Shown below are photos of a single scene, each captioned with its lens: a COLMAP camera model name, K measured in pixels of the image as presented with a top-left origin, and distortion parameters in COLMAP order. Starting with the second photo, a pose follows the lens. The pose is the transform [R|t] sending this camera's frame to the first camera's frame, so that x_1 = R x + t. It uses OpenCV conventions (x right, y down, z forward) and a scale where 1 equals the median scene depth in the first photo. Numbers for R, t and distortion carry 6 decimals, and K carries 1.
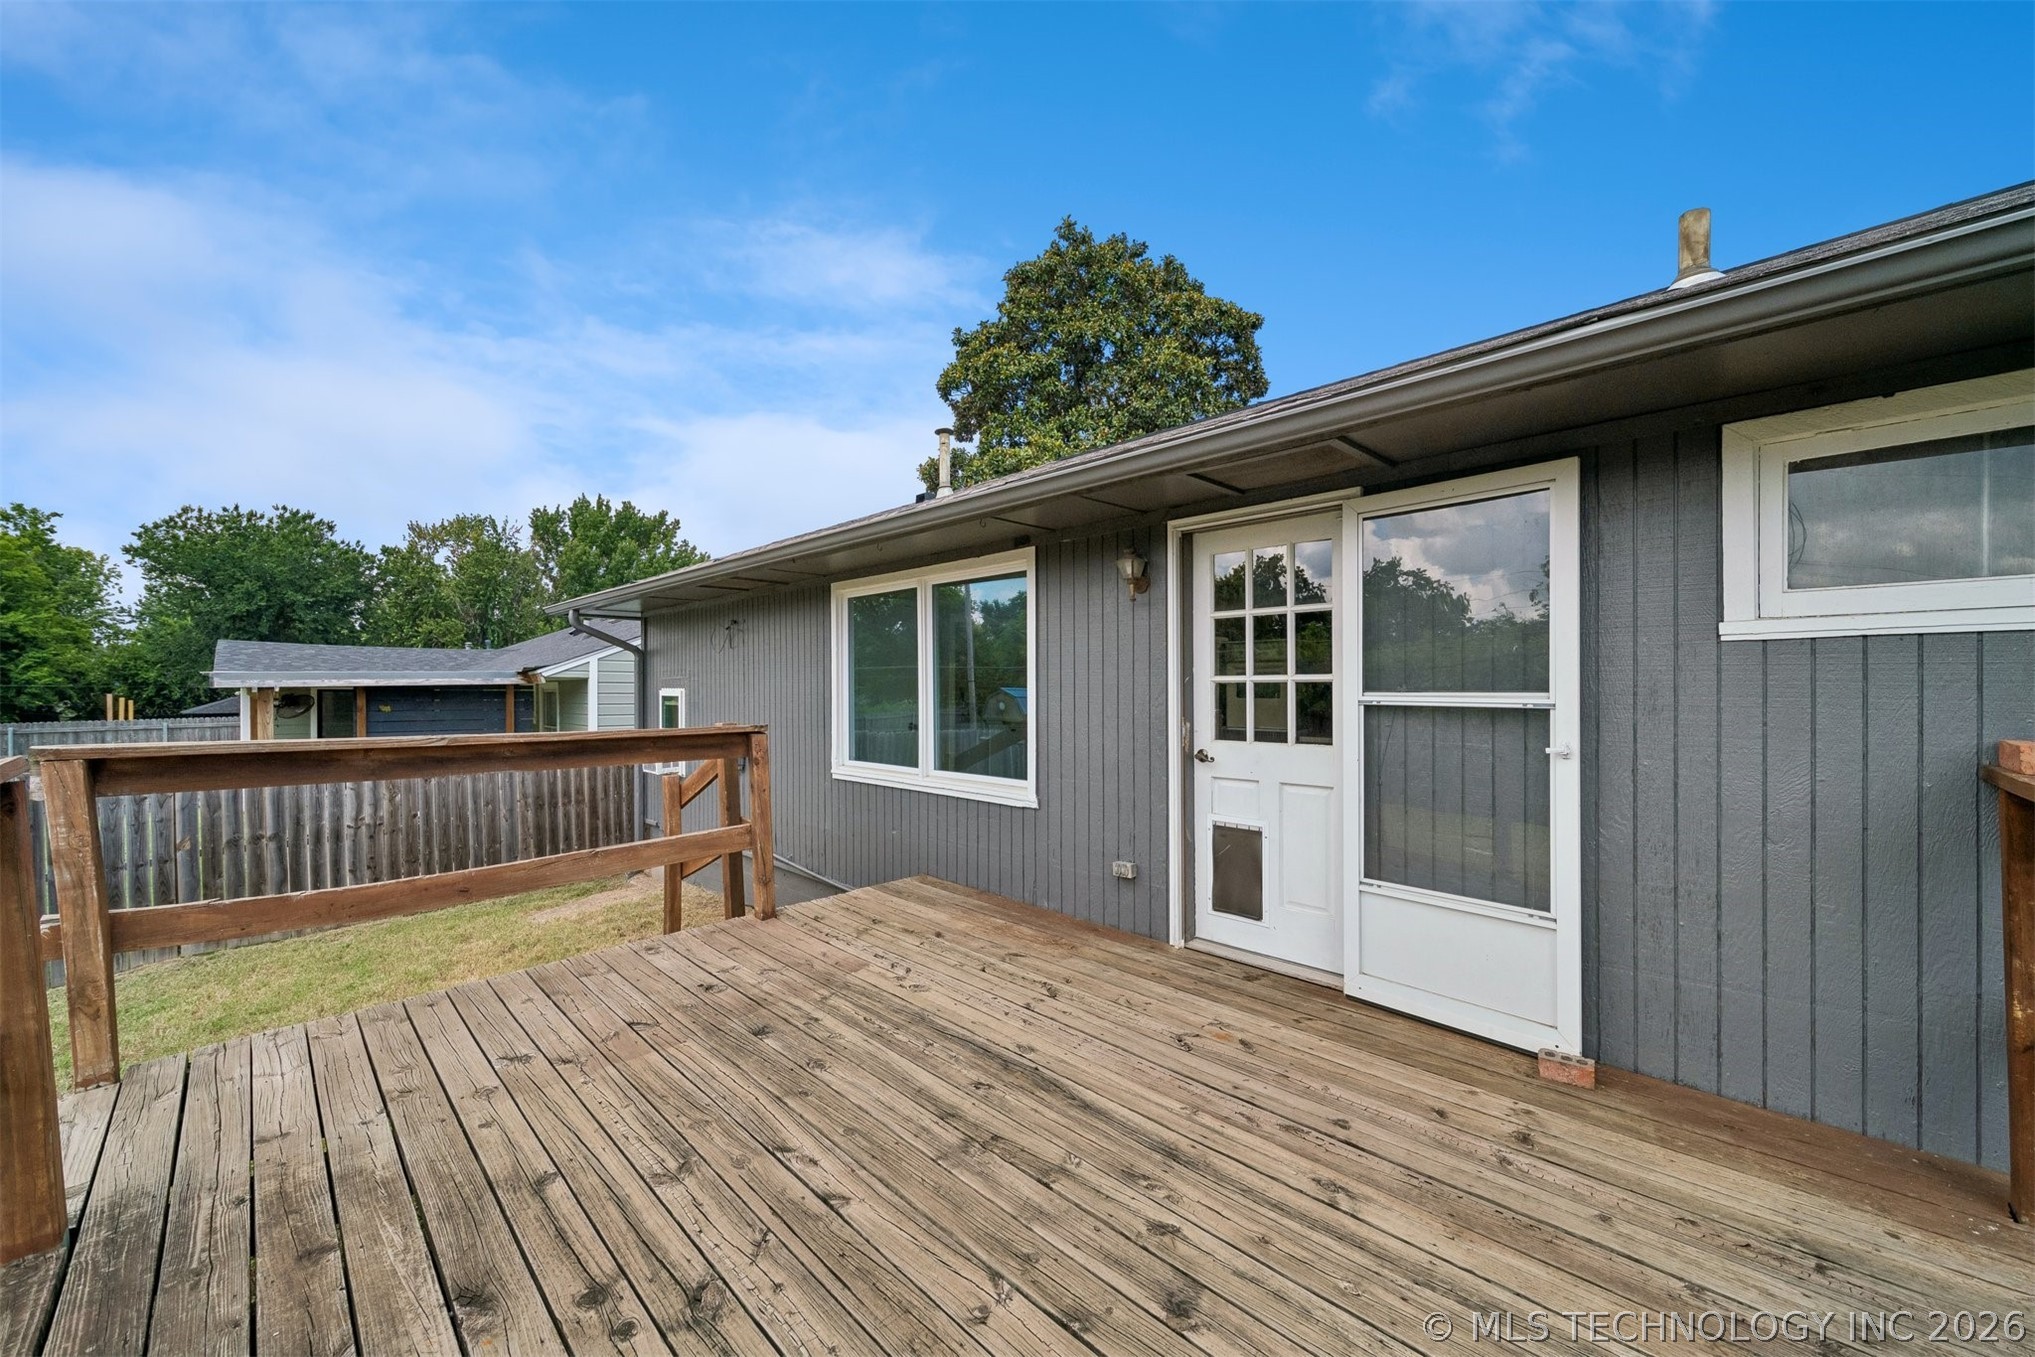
lens RADIAL K [[736.2, 0, 1034.9], [0, 736.2, 688.1], [0, 0, 1]] dist [-0.000647, -0.000034]
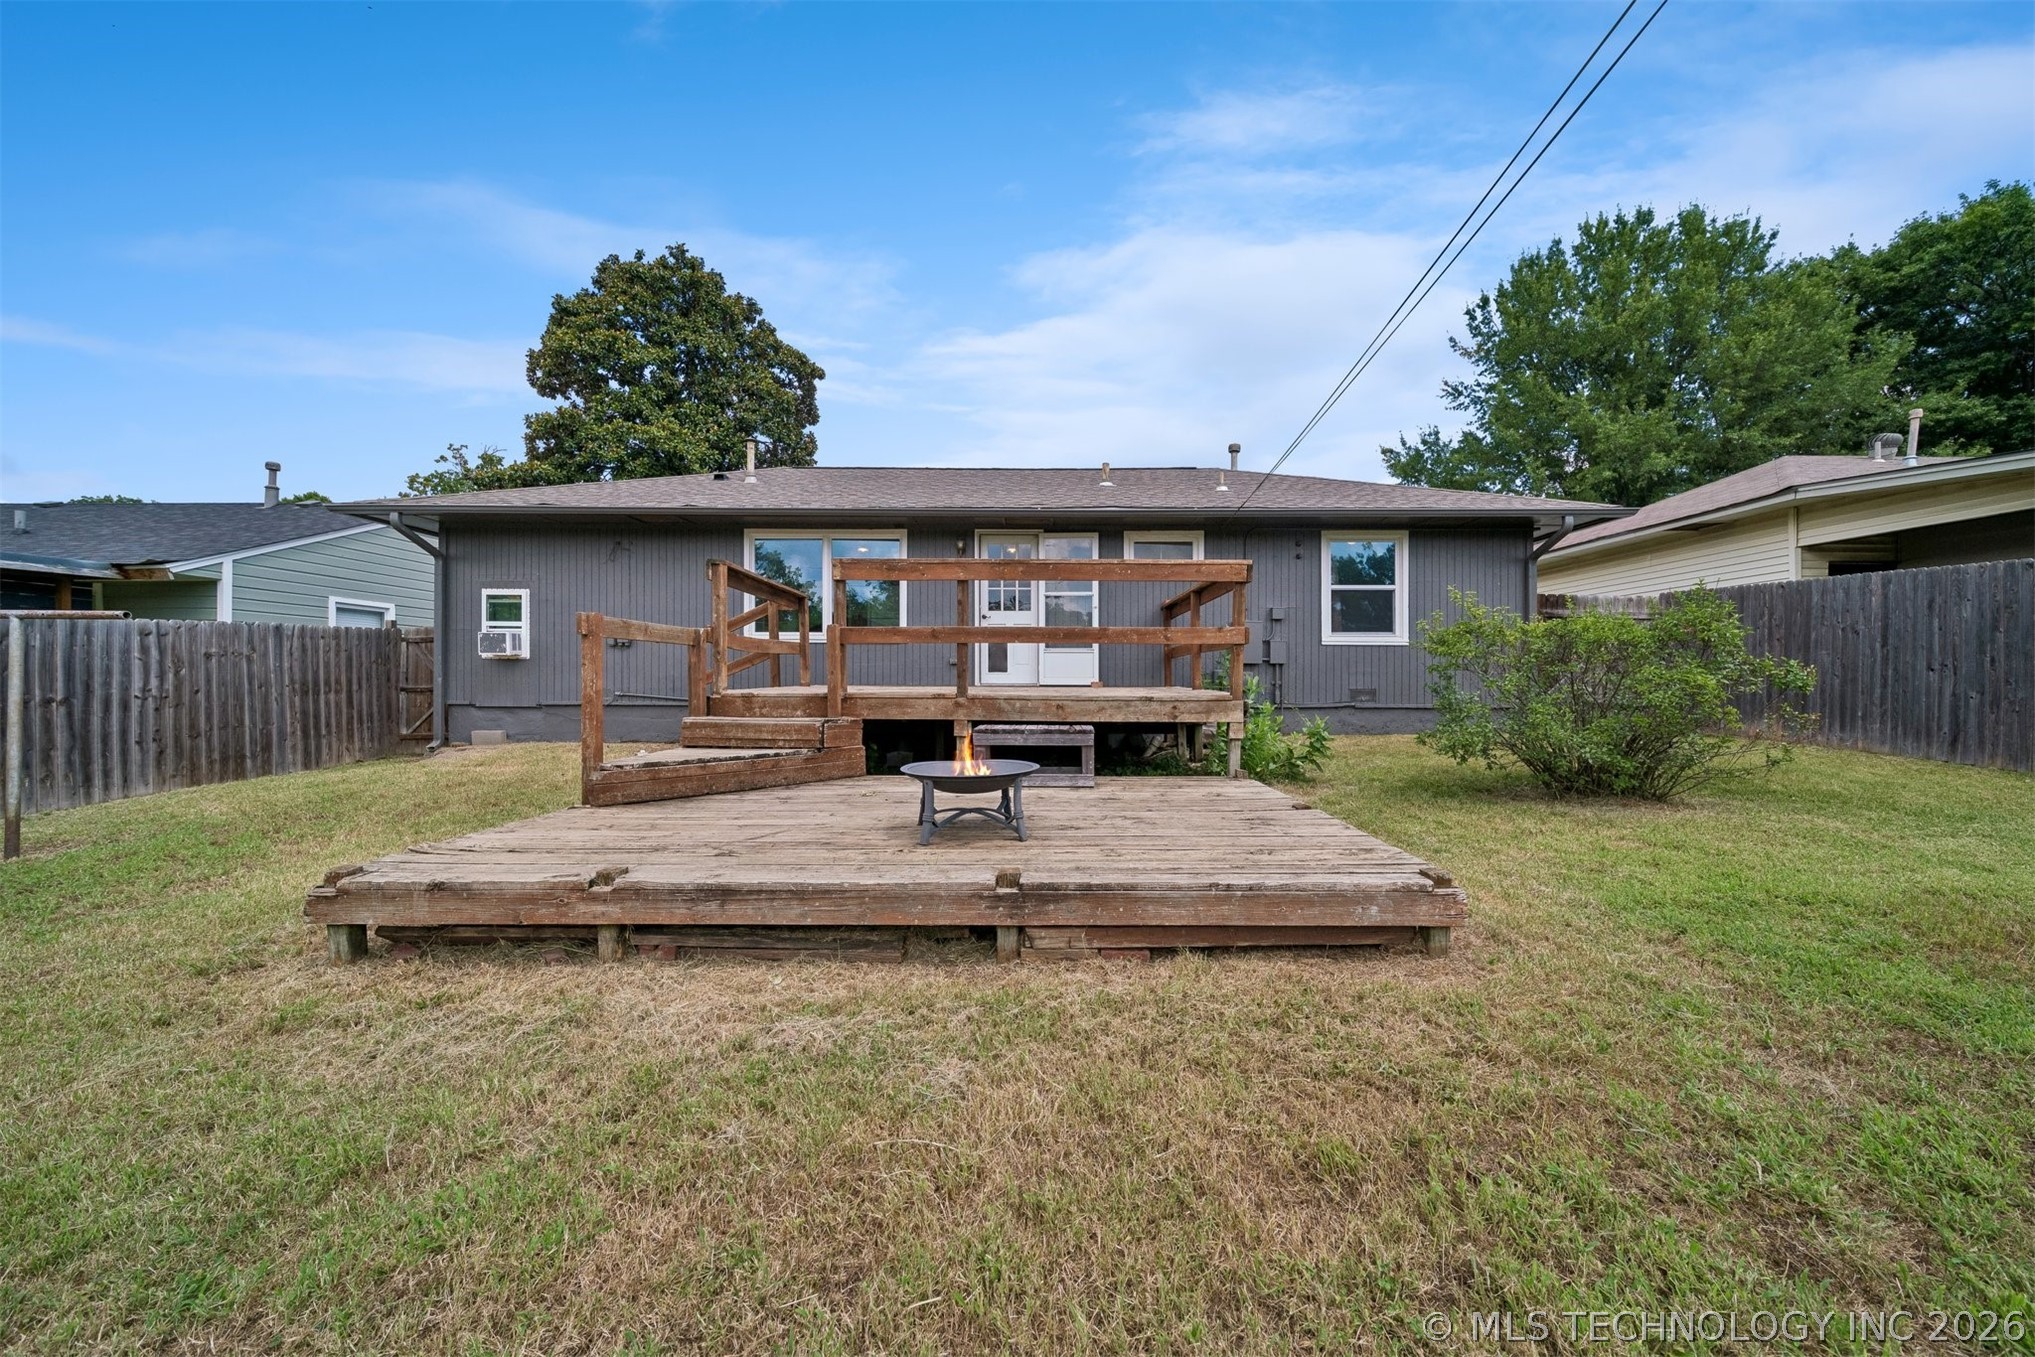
lens RADIAL K [[736.2, 0, 1024.5], [0, 736.2, 681.4], [0, 0, 1]] dist [-0.000647, -0.000034]
pose [[0.724856, 0.005132, 0.688881, -0.689935], [-0.003503, 0.999987, -0.003764, 0.153709], [-0.688891, 0.000315, 0.724865, -0.487731]]
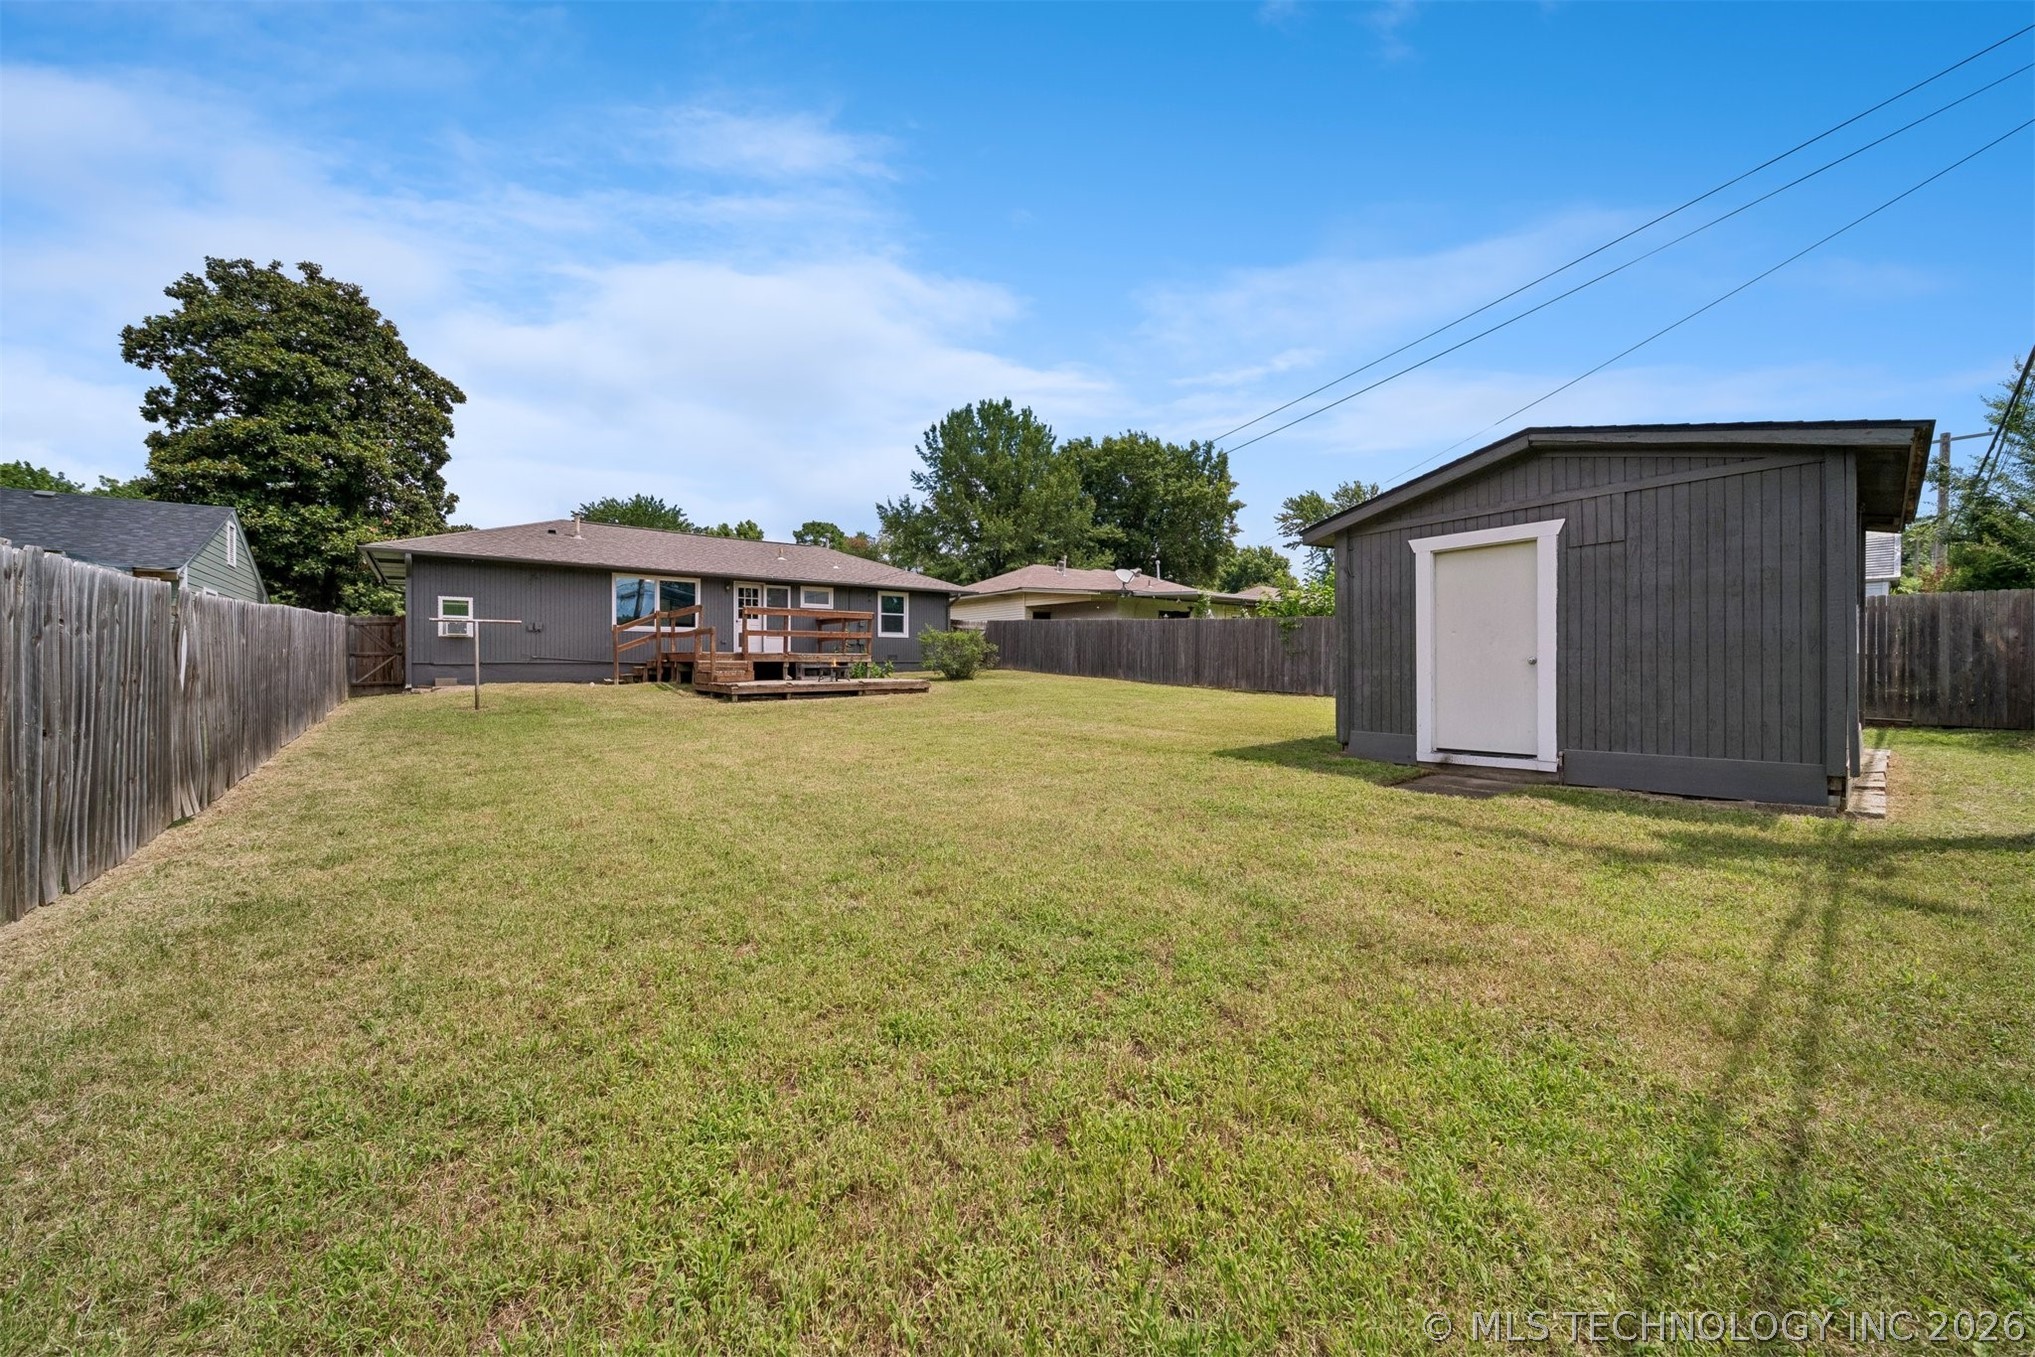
lens RADIAL K [[736.2, 0, 1028.3], [0, 736.2, 656.6], [0, 0, 1]] dist [-0.000647, -0.000034]
pose [[0.126510, 0.010103, 0.991914, -2.209362], [0.003679, 0.999936, -0.010654, 0.196315], [-0.991958, 0.004997, 0.126465, -0.887153]]
